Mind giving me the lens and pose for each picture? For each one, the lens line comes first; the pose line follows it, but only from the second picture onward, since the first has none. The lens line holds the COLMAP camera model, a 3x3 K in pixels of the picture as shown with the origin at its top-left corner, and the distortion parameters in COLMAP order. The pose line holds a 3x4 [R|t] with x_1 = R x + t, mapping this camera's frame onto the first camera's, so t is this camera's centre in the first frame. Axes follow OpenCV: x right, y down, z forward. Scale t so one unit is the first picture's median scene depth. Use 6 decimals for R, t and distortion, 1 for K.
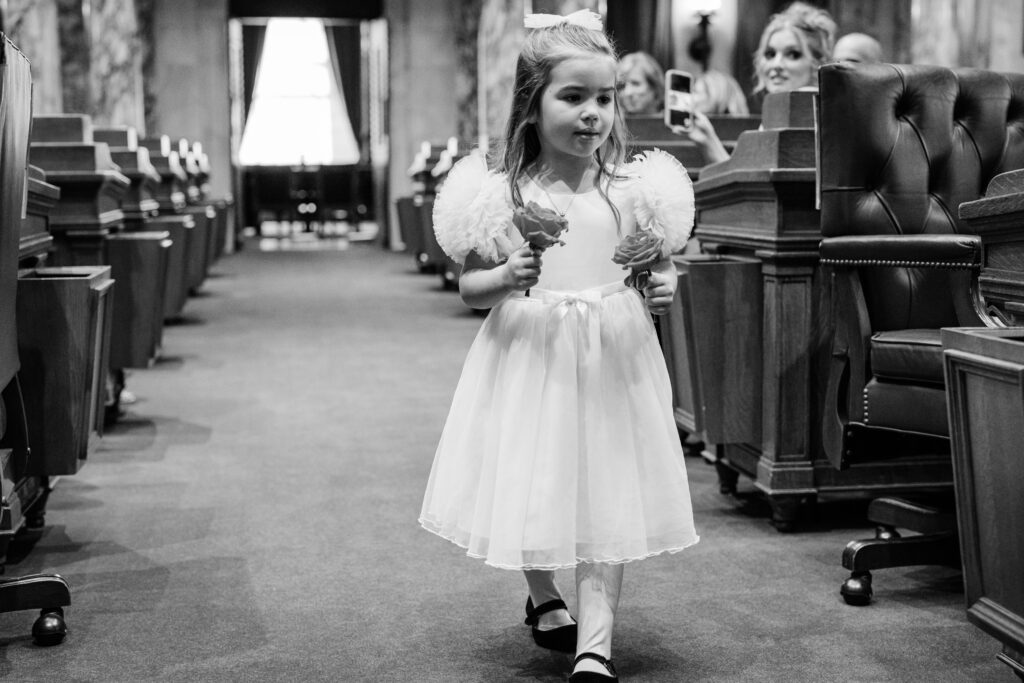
lens RADIAL K [[1664.4, 0, 512.0], [0, 1664.4, 341.5], [0, 0, 1]] dist [-0.023534, 0.207921]
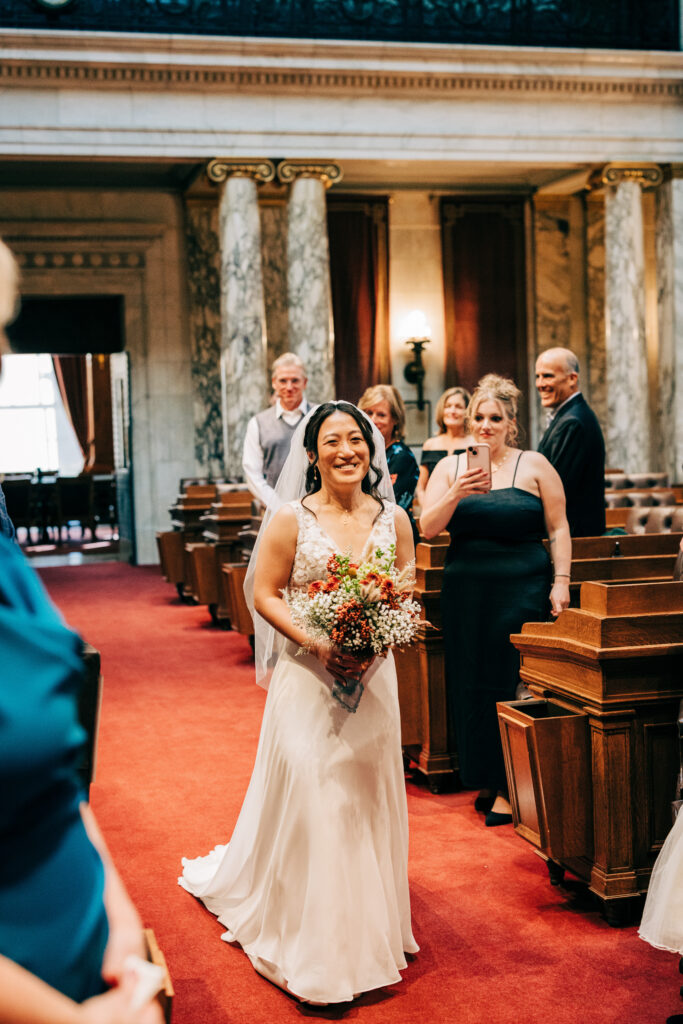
lens RADIAL K [[1664.4, 0, 346.0], [0, 1664.4, 436.9], [0, 0, 1]] dist [-0.023534, 0.207921]
pose [[0.994125, -0.028166, 0.104510, -0.165705], [0.036493, 0.996235, -0.078643, -0.168075], [-0.101901, 0.081994, 0.991410, -0.279421]]
